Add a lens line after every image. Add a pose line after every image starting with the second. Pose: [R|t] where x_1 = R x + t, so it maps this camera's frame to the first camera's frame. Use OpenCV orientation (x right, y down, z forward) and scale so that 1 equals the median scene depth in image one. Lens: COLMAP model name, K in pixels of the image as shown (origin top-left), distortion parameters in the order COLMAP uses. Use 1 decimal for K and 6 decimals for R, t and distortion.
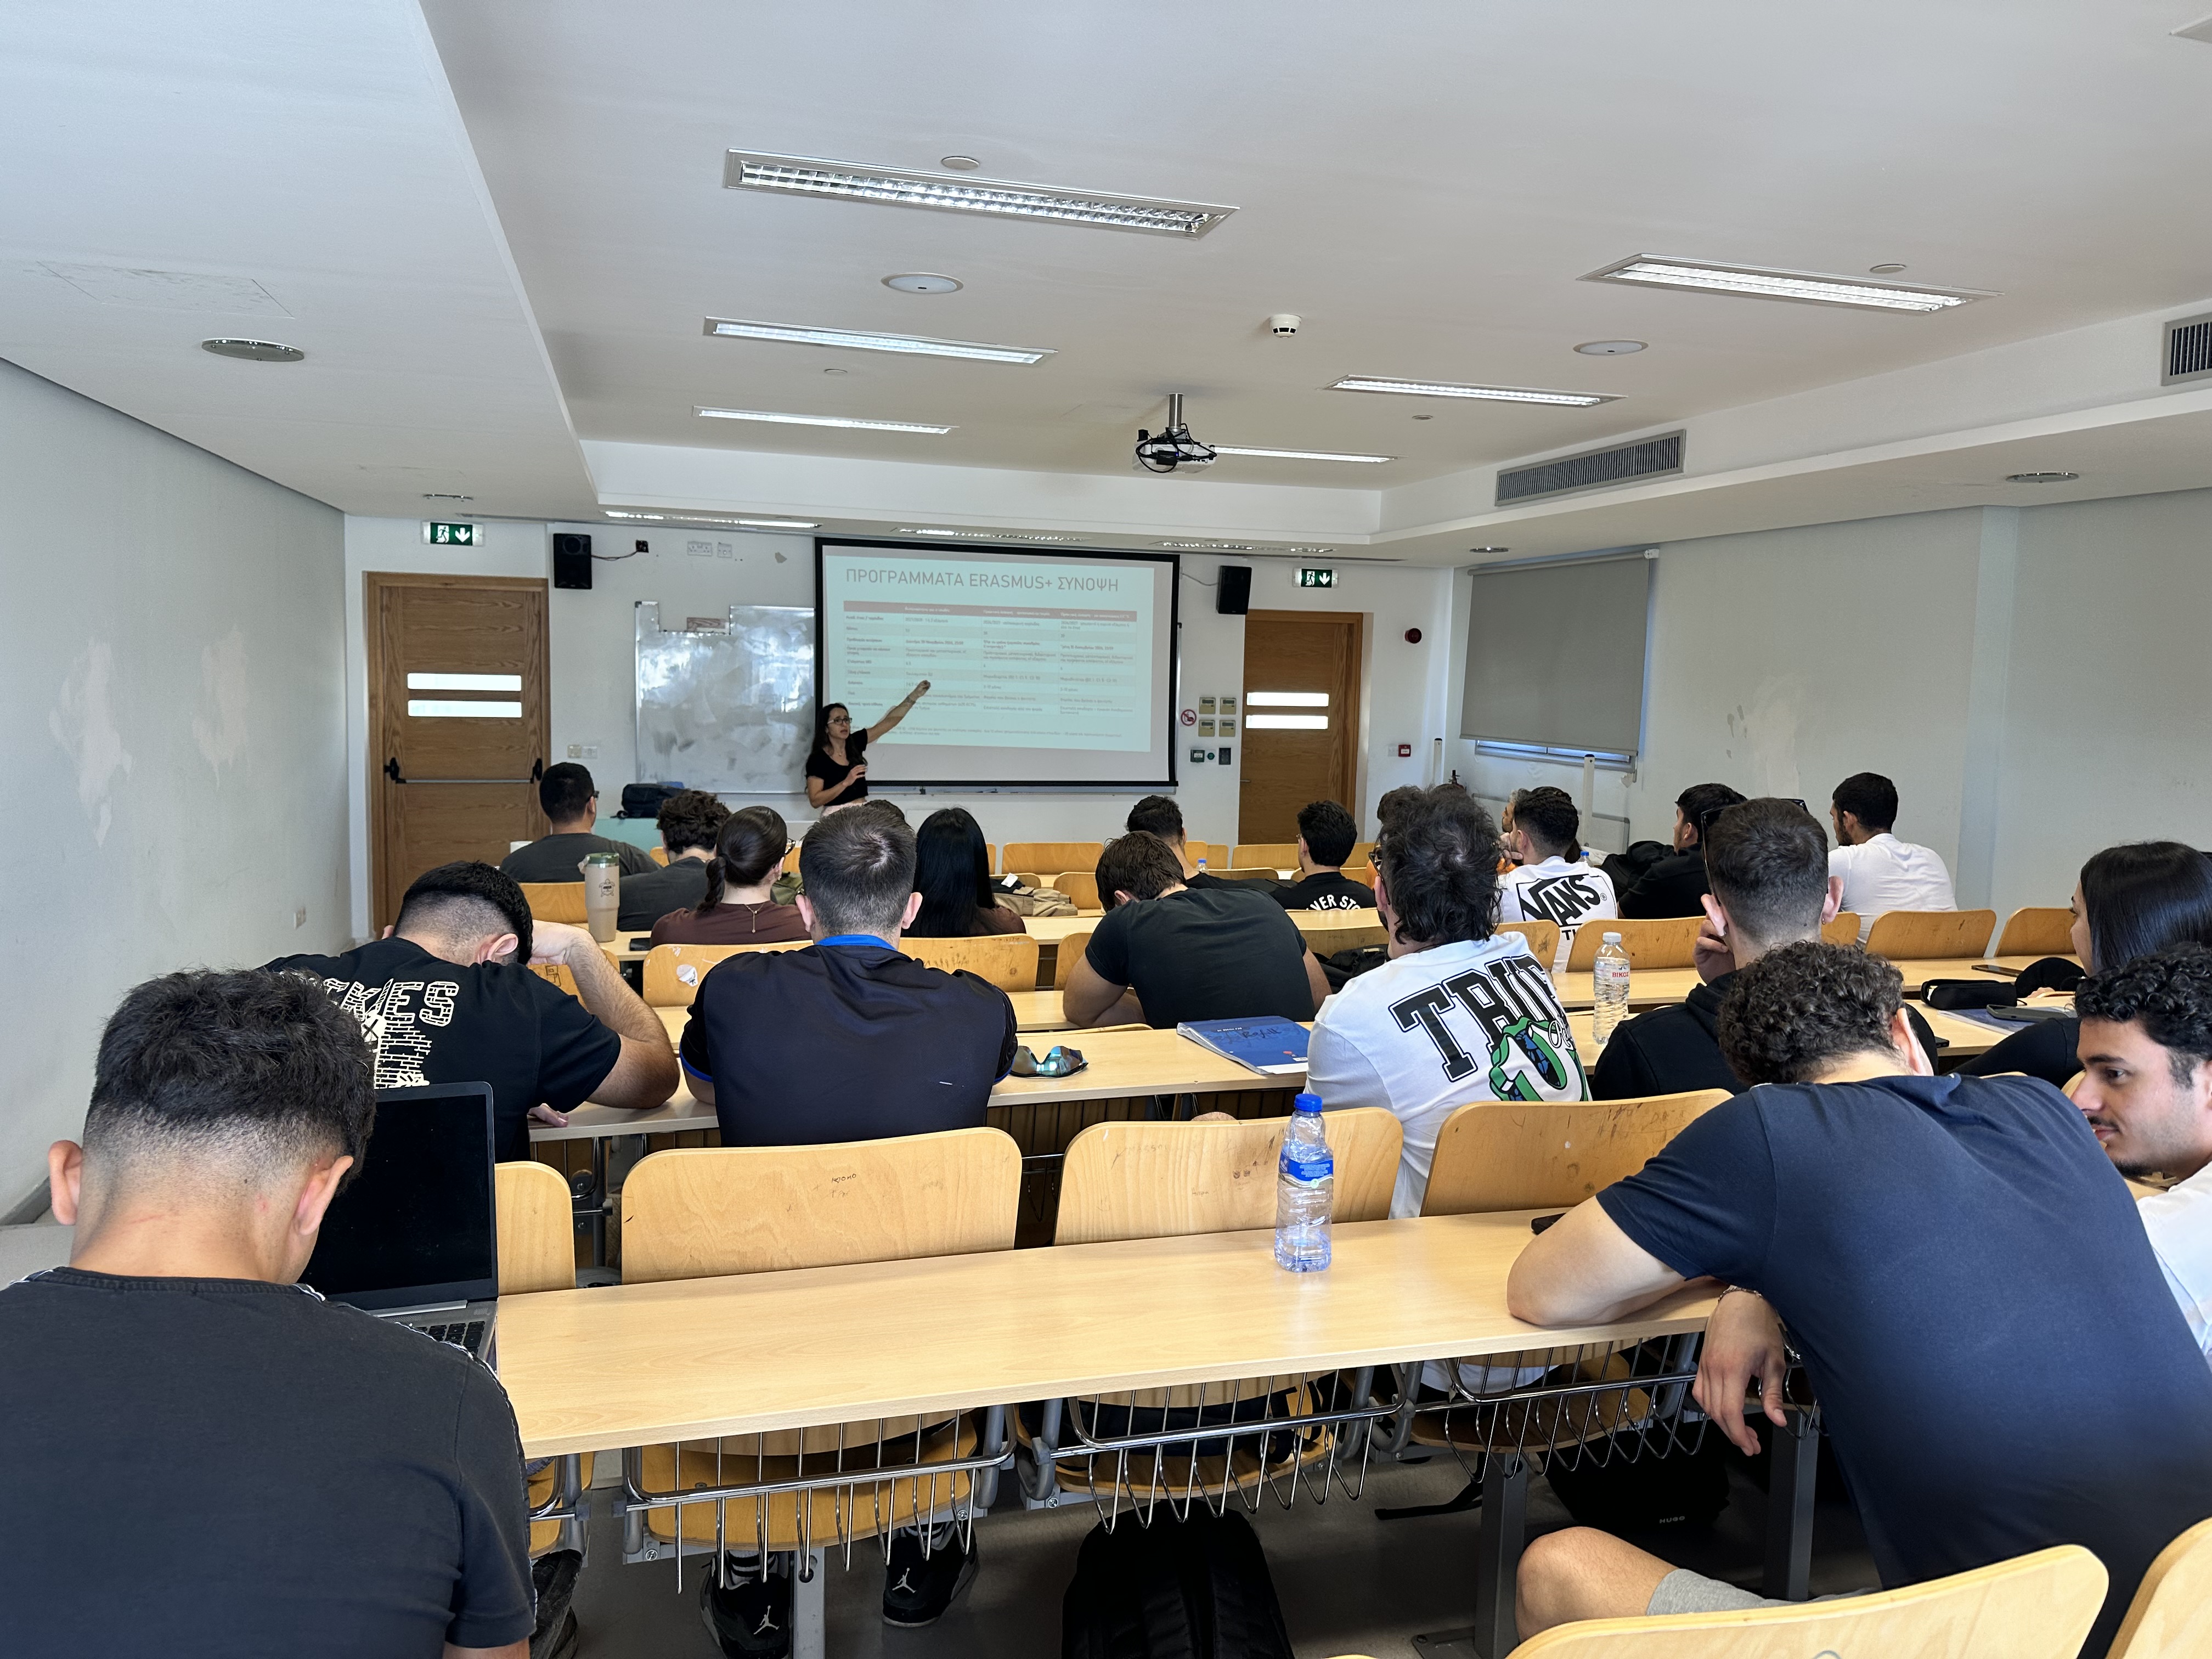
lens RADIAL K [[1549.1, 0, 1084.5], [0, 1549.1, 825.6], [0, 0, 1]] dist [0.047857, -0.056614]
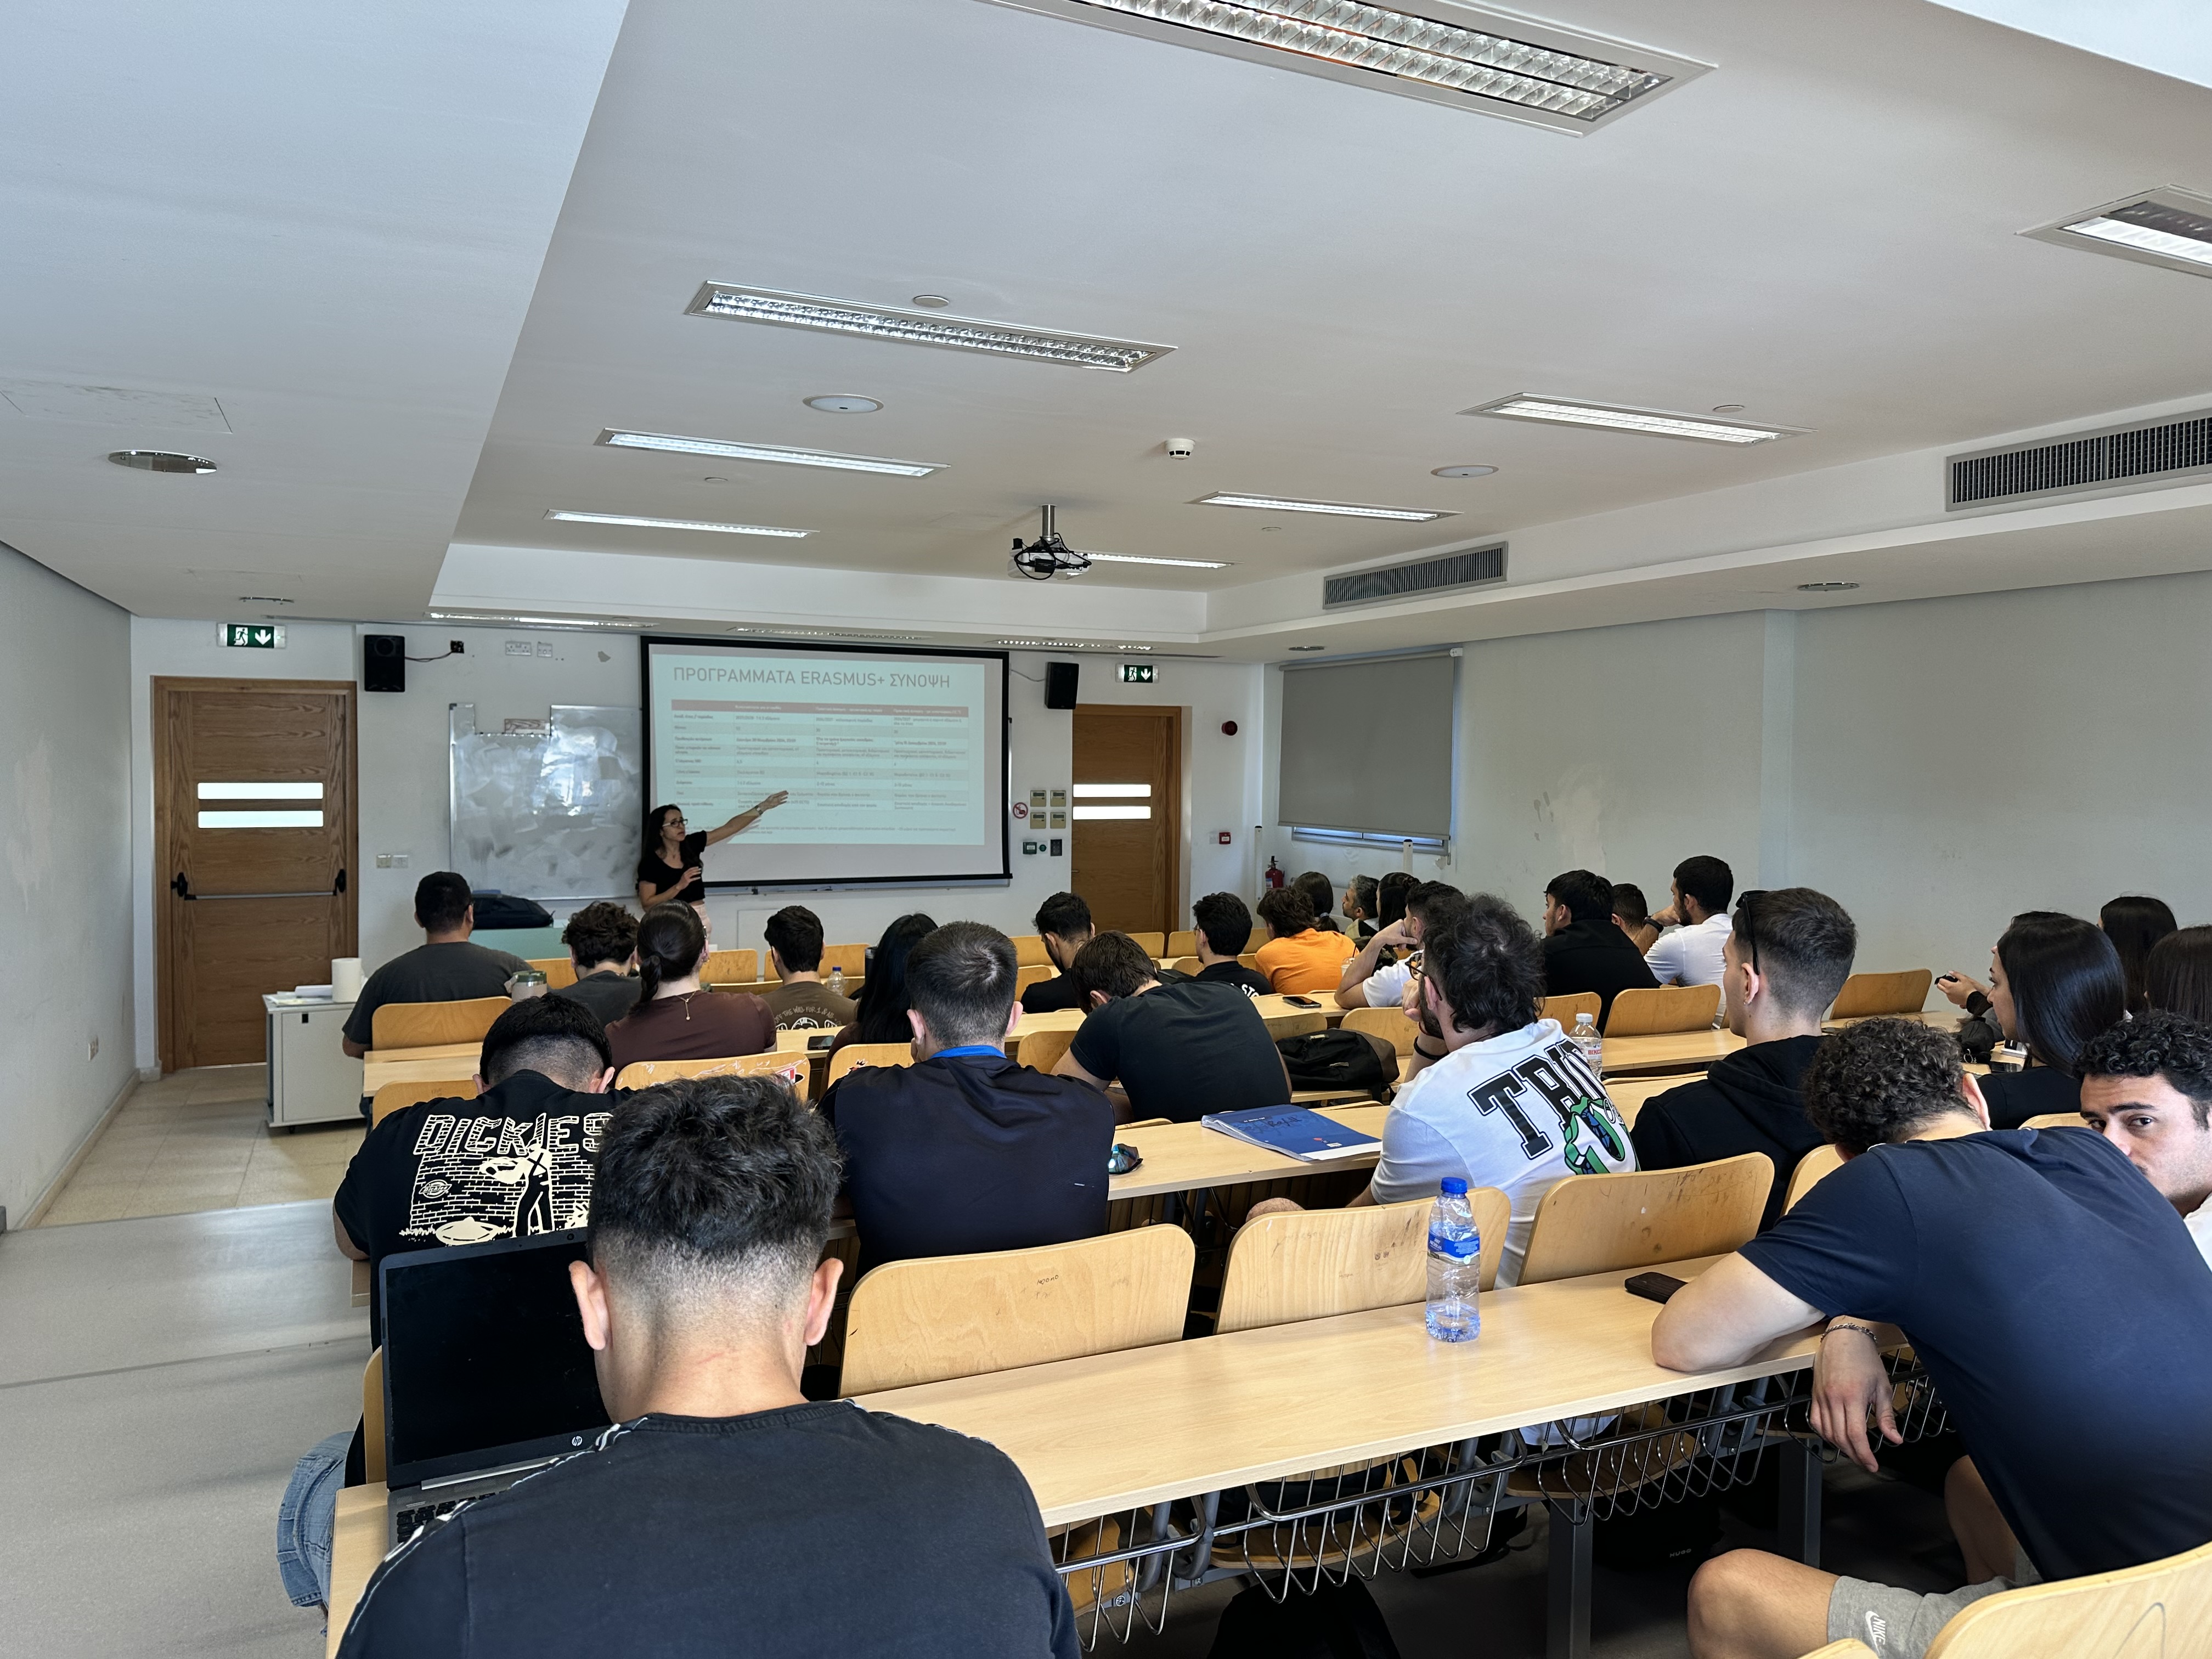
lens RADIAL K [[1549.1, 0, 1106.1], [0, 1549.1, 830.0], [0, 0, 1]] dist [0.047857, -0.056614]
pose [[0.988458, -0.022357, 0.149836, -0.116322], [0.030562, 0.998144, -0.052681, -0.009510], [-0.148380, 0.056653, 0.987306, -0.029731]]
